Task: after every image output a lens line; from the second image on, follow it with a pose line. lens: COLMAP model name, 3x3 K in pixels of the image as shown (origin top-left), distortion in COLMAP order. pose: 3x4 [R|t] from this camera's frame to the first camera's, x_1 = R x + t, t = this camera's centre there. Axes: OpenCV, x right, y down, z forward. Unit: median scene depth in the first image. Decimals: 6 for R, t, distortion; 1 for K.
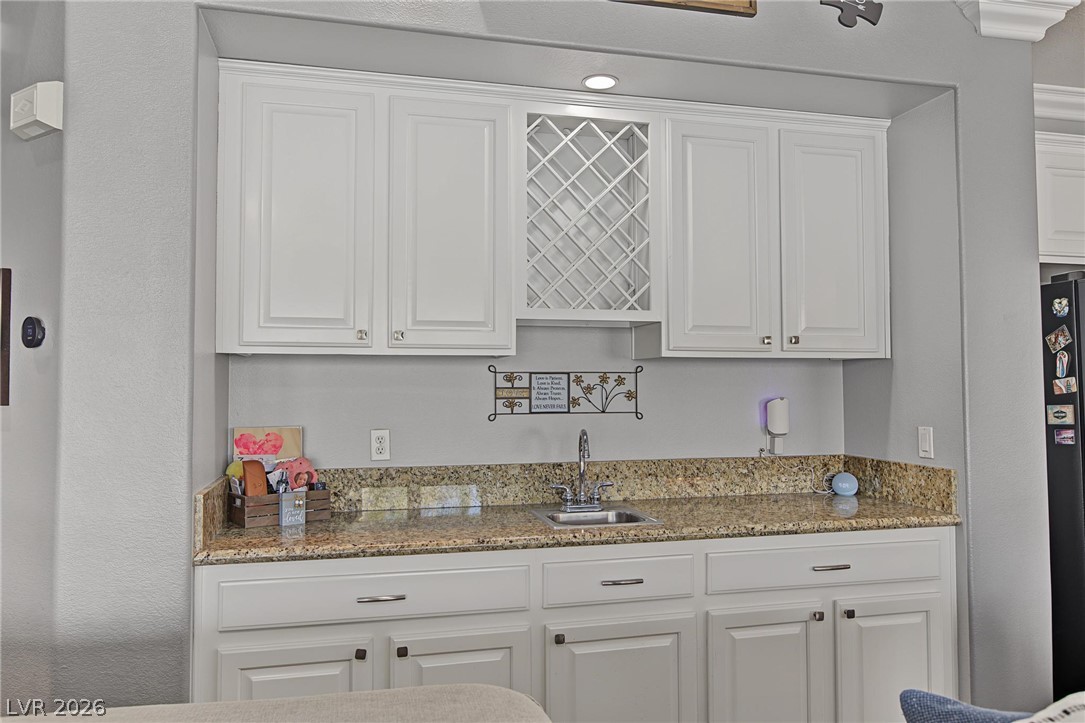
lens RADIAL K [[779.2, 0, 539.9], [0, 779.2, 355.2], [0, 0, 1]] dist [0.002108, -0.001373]
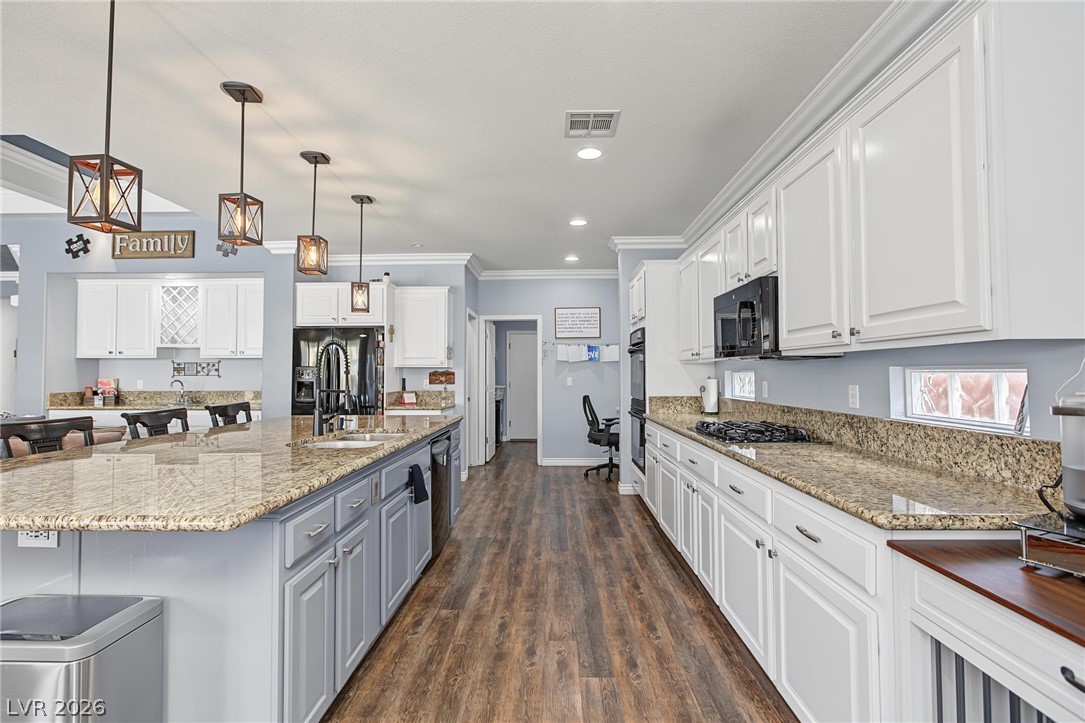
lens RADIAL K [[494.0, 0, 539.3], [0, 494.0, 363.1], [0, 0, 1]] dist [0.000627, 0.000217]
pose [[0.961720, -0.001984, -0.274026, 1.986566], [0.008359, 0.999721, 0.022097, -0.009481], [0.273906, -0.023541, 0.961468, -0.572583]]
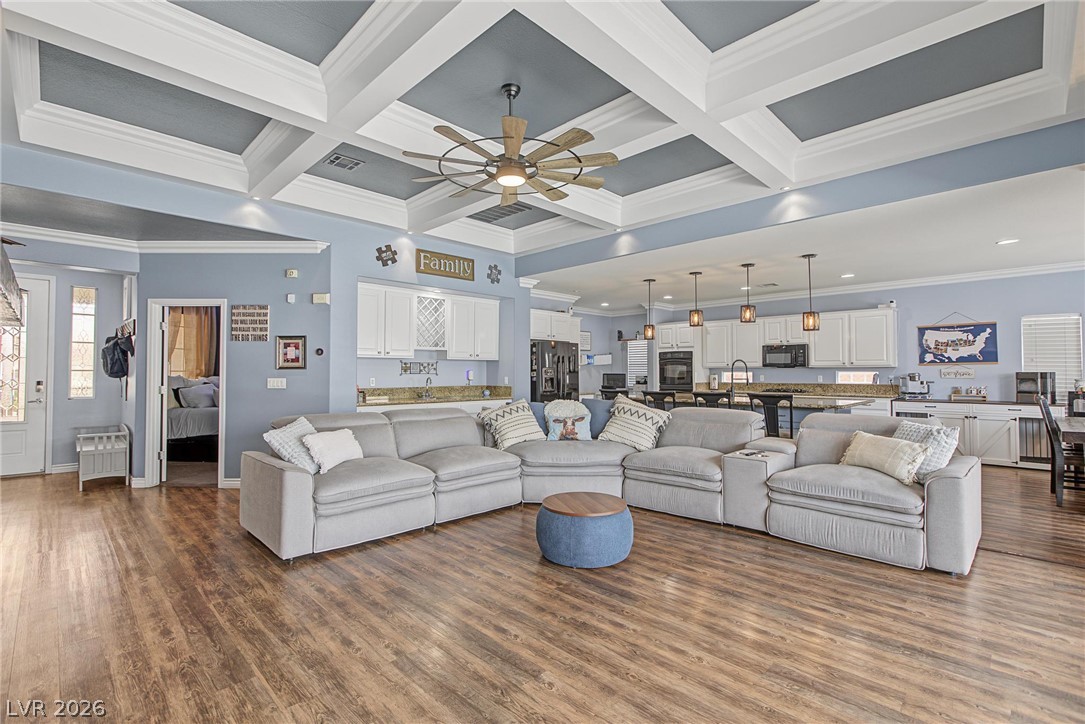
lens RADIAL K [[494.0, 0, 538.7], [0, 494.0, 362.0], [0, 0, 1]] dist [0.000627, 0.000217]
pose [[0.857733, 0.015011, 0.513876, -0.699895], [-0.026564, 0.999532, 0.015141, -0.032187], [-0.513408, -0.026638, 0.857731, -1.327014]]
